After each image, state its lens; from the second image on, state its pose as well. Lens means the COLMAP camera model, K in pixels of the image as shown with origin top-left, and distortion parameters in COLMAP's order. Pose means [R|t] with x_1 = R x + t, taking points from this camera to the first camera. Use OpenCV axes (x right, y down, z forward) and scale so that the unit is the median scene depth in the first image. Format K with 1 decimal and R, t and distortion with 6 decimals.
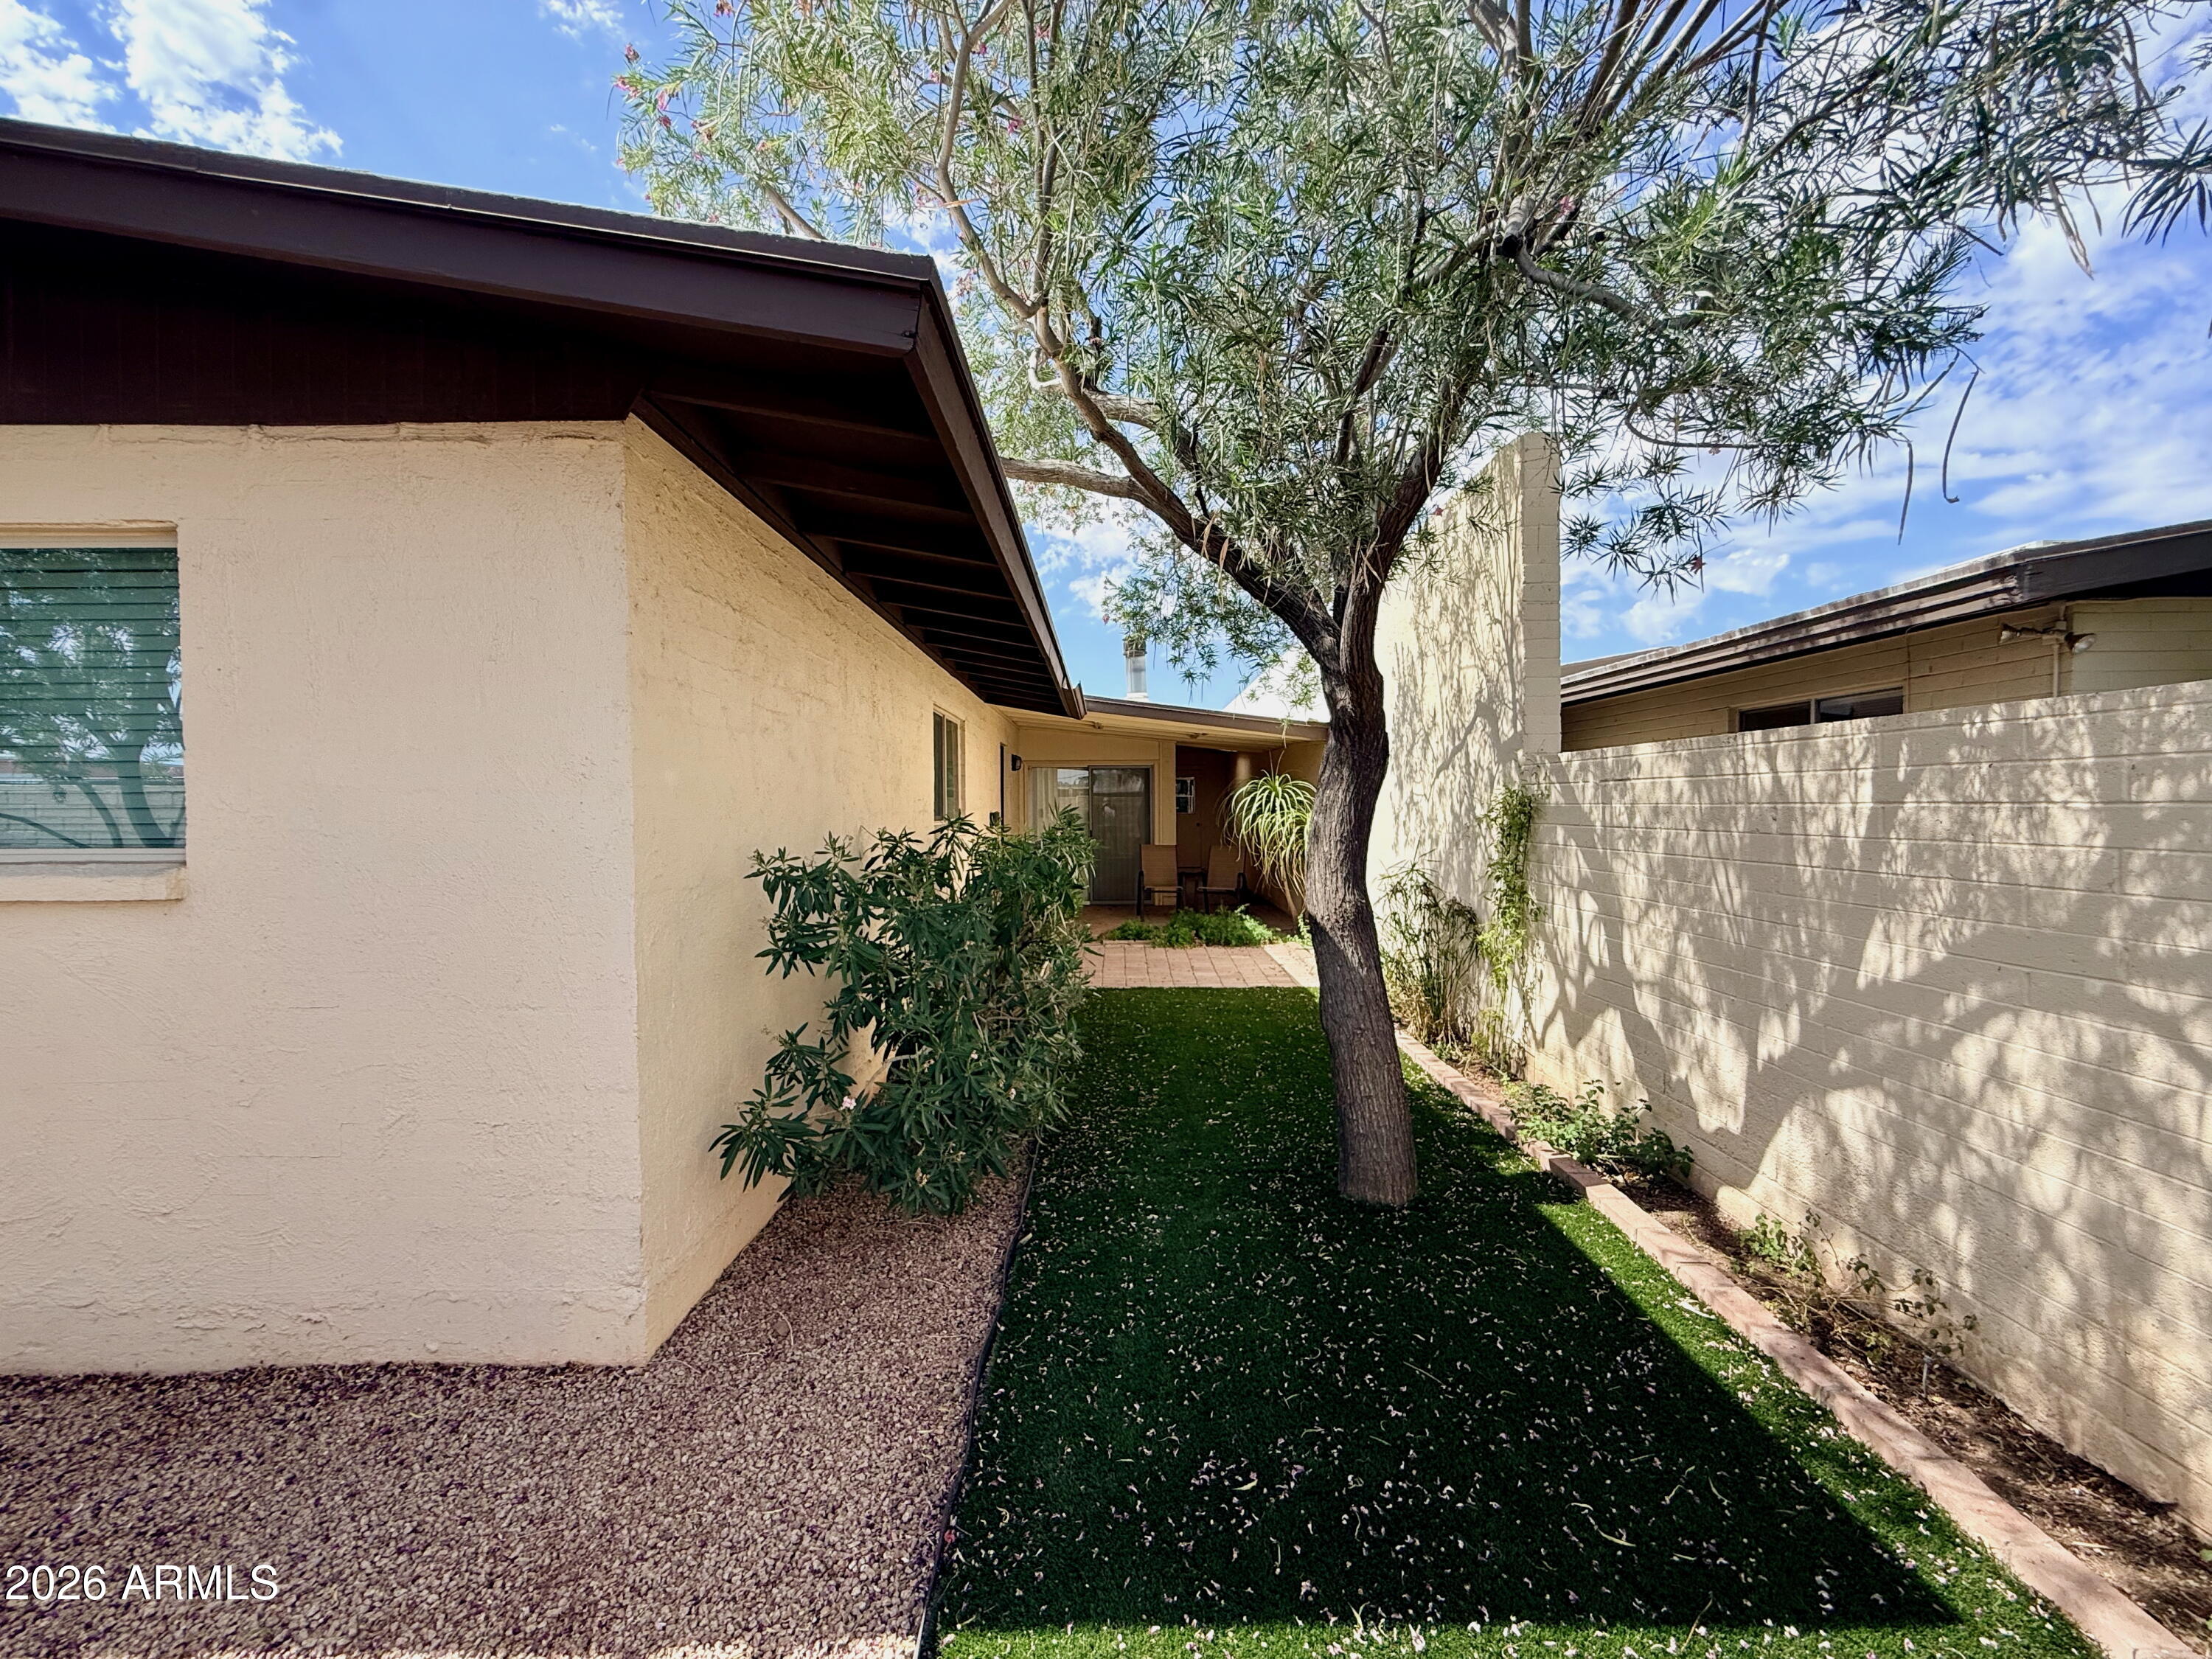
lens RADIAL K [[888.3, 0, 1105.9], [0, 888.3, 820.6], [0, 0, 1]] dist [-0.000079, -0.000001]
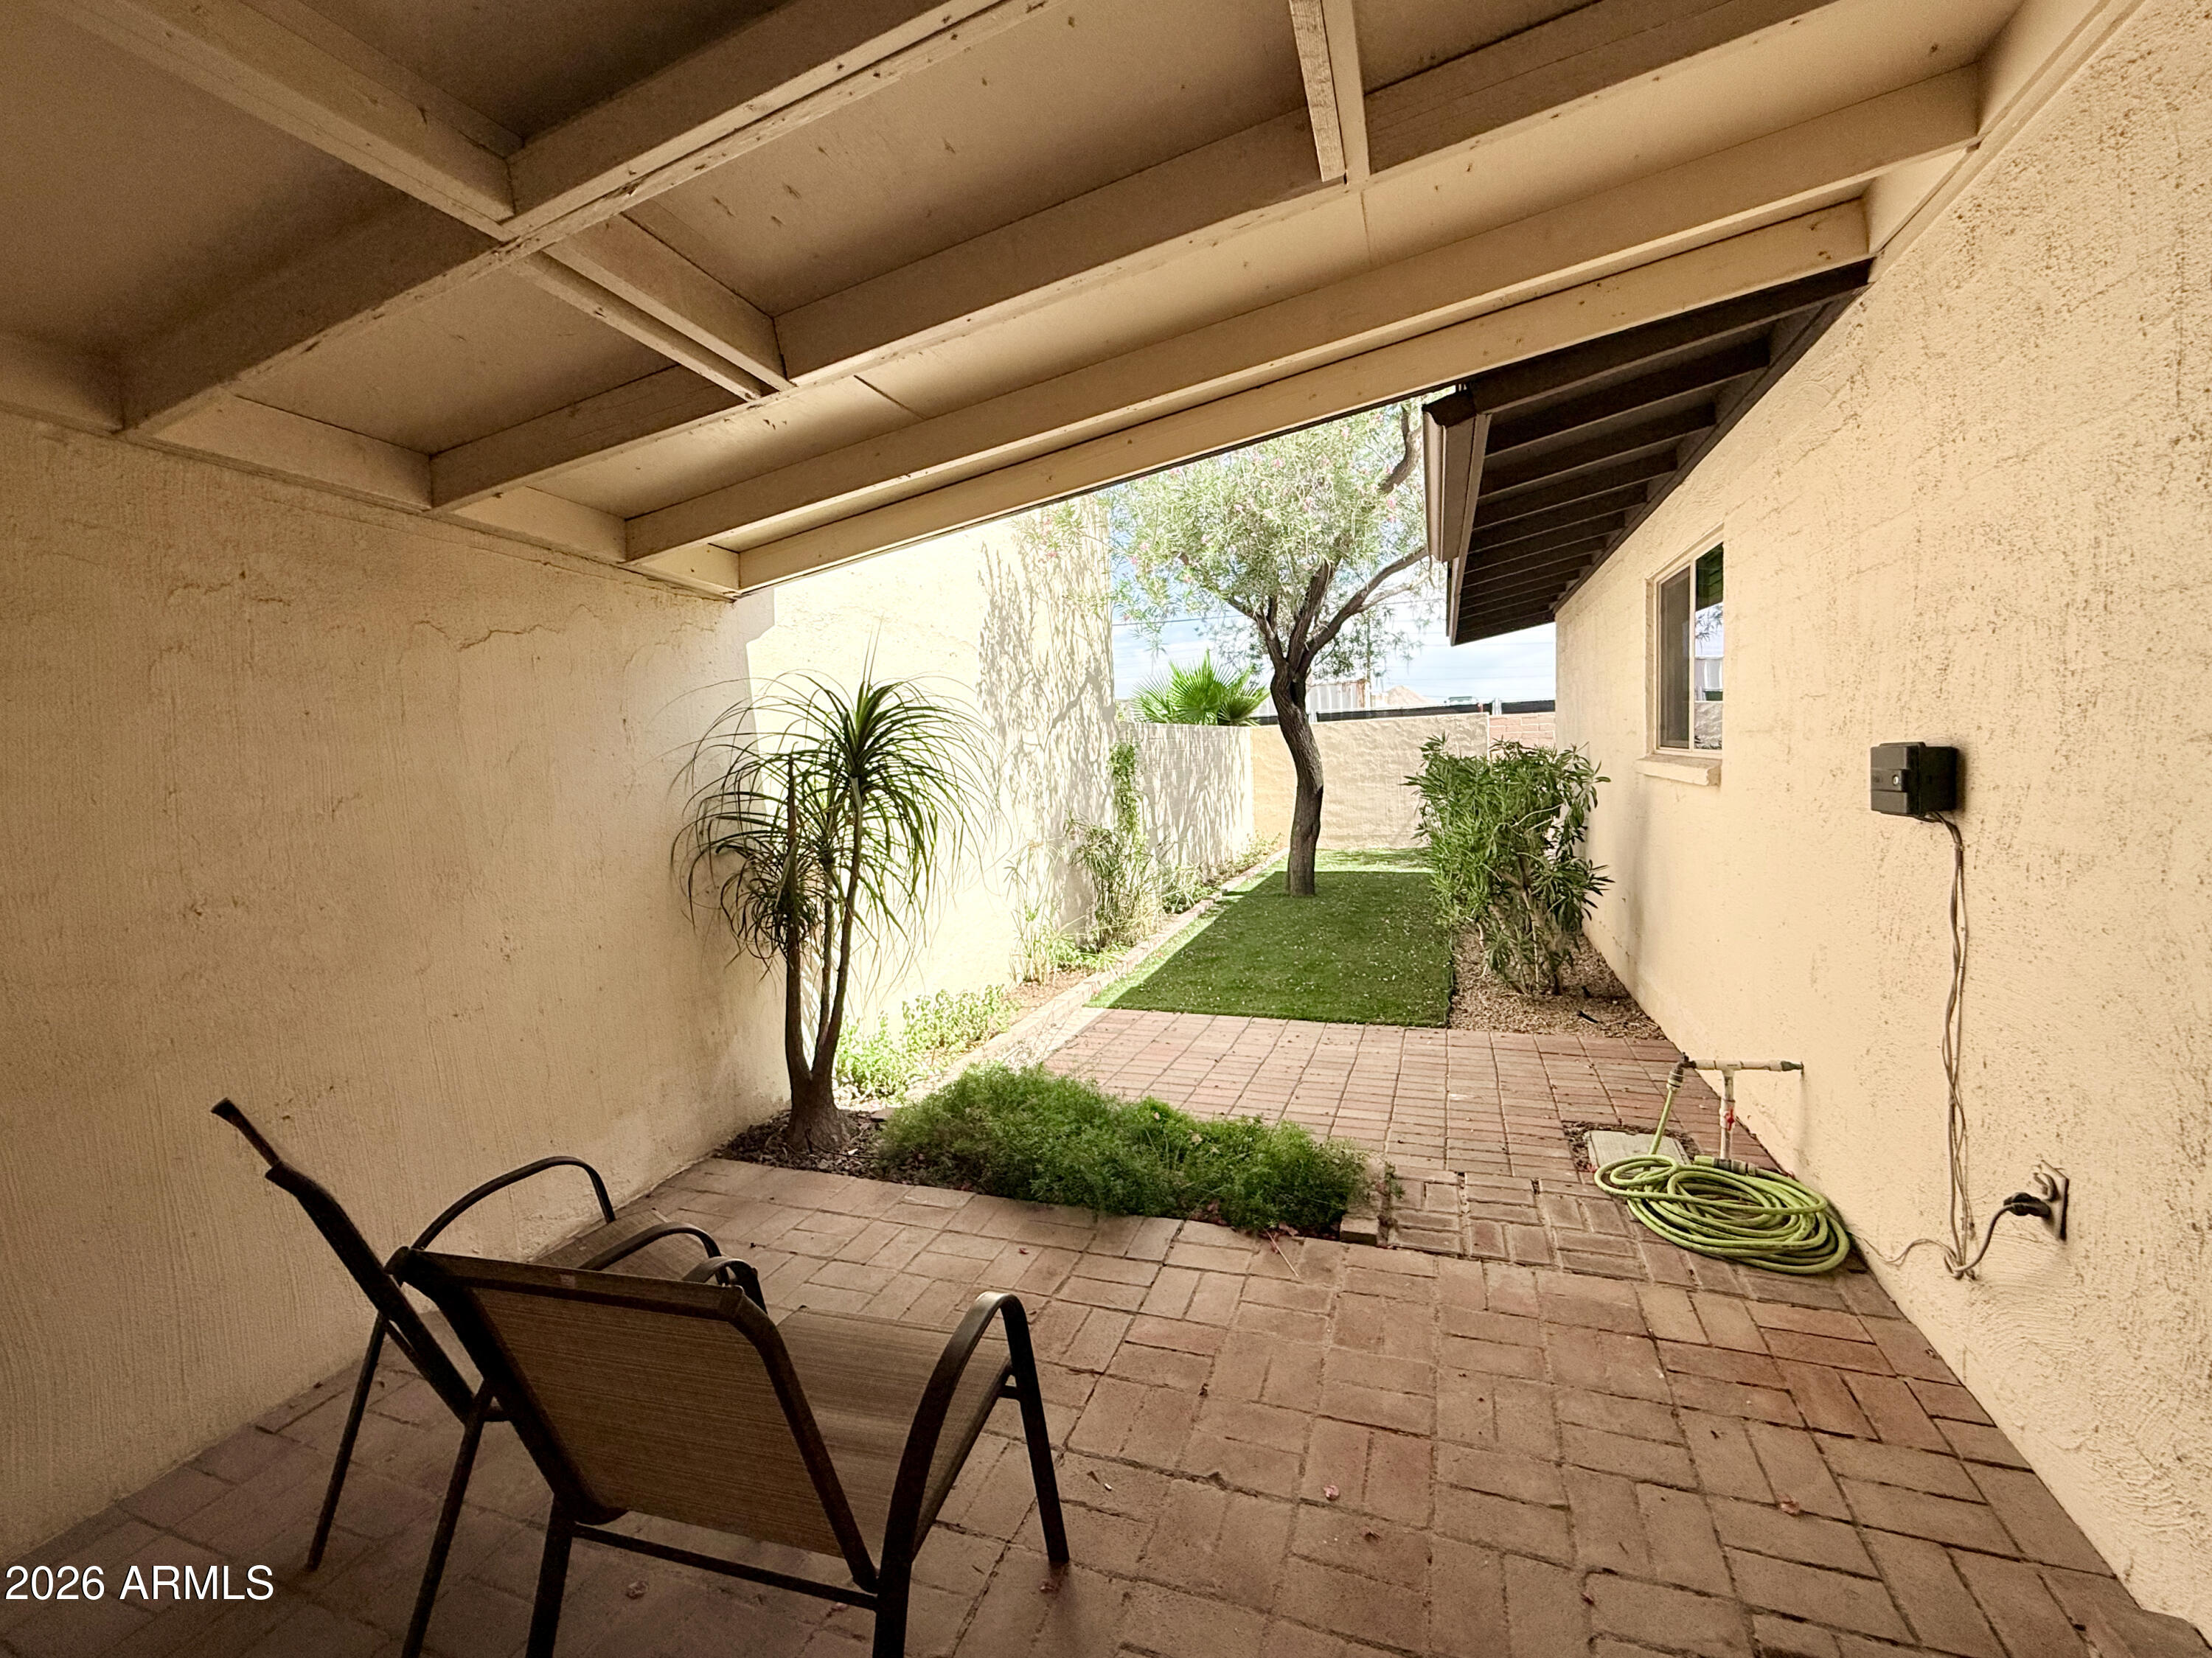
lens RADIAL K [[888.2, 0, 1108.2], [0, 888.2, 830.4], [0, 0, 1]] dist [-0.000079, -0.000001]
pose [[-0.939107, 0.006113, 0.343572, -0.034376], [0.046163, 0.993023, 0.108512, -0.039520], [-0.340511, 0.117765, -0.932836, 2.020019]]
